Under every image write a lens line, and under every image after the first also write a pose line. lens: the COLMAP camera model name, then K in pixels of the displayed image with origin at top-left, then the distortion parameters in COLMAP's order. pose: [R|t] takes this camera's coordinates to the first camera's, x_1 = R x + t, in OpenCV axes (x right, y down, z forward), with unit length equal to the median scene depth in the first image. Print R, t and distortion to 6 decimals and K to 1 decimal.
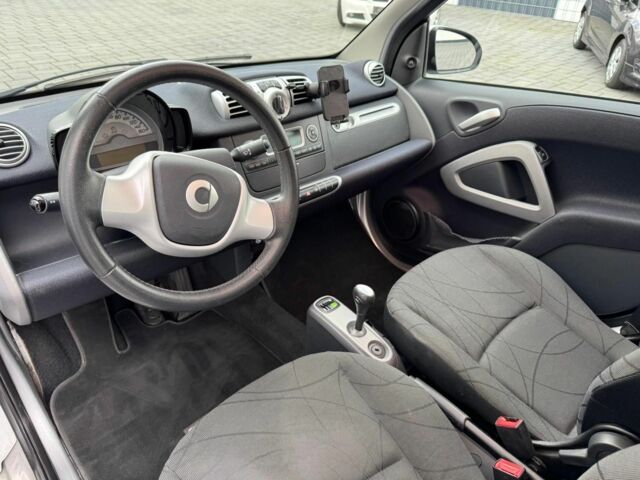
lens RADIAL K [[461.3, 0, 317.8], [0, 461.3, 242.6], [0, 0, 1]] dist [0.011981, -0.011324]
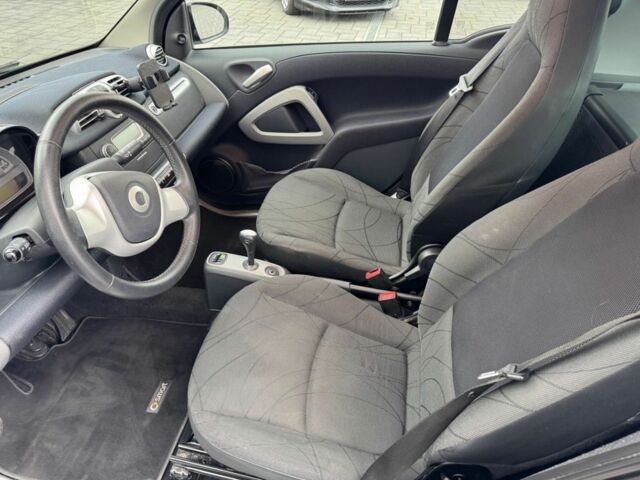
lens RADIAL K [[450.8, 0, 320.0], [0, 450.8, 240.0], [0, 0, 1]] dist [0.047230, -0.052754]
pose [[0.802339, -0.385670, 0.455534, -0.254066], [0.335866, 0.922636, 0.189568, -0.039210], [-0.493403, 0.000901, 0.869800, -0.147665]]
